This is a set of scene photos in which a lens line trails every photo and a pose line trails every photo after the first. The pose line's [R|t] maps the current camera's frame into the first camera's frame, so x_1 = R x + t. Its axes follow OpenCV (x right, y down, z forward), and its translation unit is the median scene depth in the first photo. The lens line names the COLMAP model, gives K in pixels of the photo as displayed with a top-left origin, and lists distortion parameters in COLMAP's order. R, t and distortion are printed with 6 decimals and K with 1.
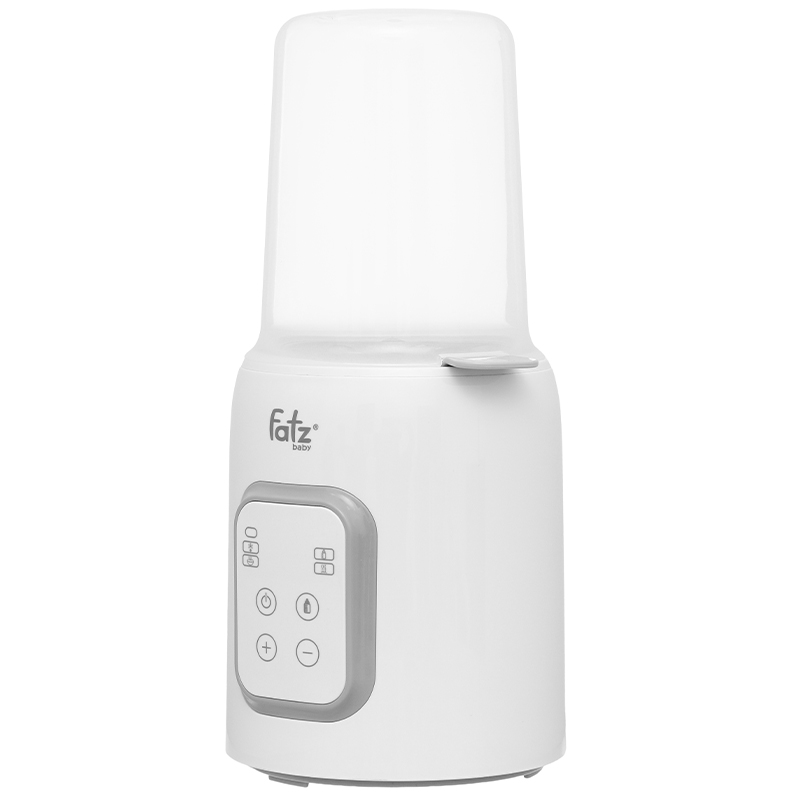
lens RADIAL K [[3392.2, 0, 400.0], [0, 3392.2, 400.0], [0, 0, 1]] dist [0.087796, 2.152010]
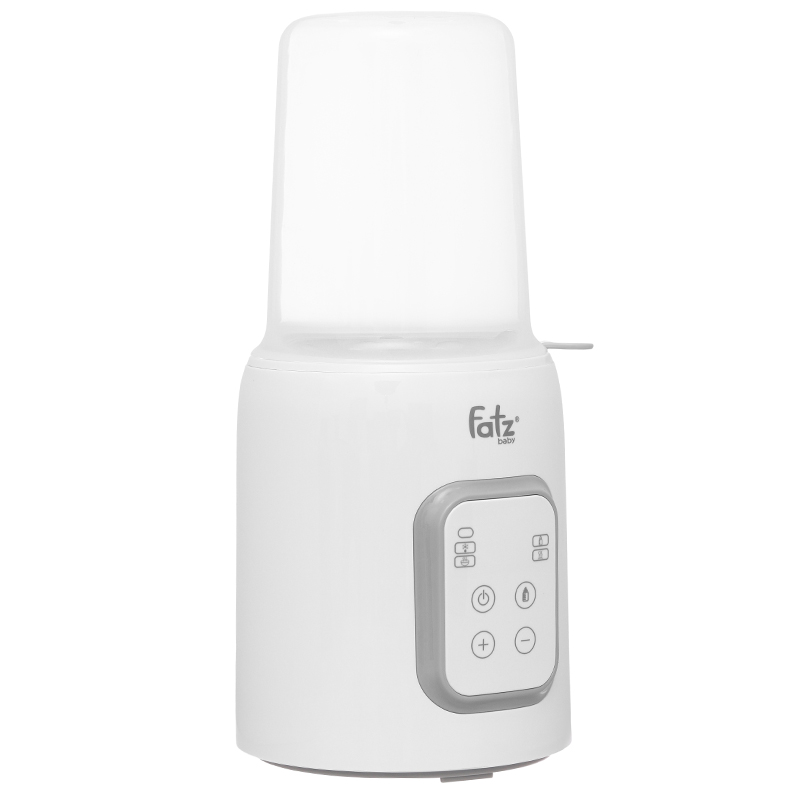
lens RADIAL K [[3392.2, 0, 400.0], [0, 3392.2, 400.0], [0, 0, 1]] dist [0.087796, 2.152010]
pose [[0.264348, -0.070825, 0.961823, -1.010268], [0.079904, 0.995479, 0.051342, -0.052747], [-0.961112, 0.063282, 0.268812, 0.753231]]
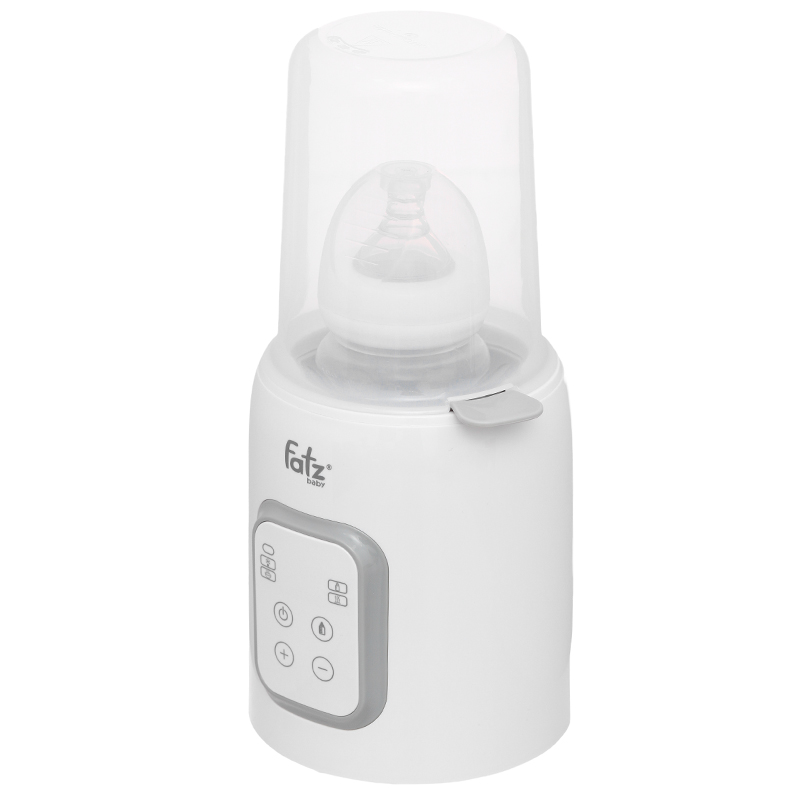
lens RADIAL K [[3392.2, 0, 400.0], [0, 3392.2, 400.0], [0, 0, 1]] dist [0.087796, 2.152010]
pose [[0.999762, 0.006621, -0.020764, 0.017855], [-0.000167, 0.955043, 0.296467, -0.314928], [0.021793, -0.296393, 0.954817, 0.021887]]
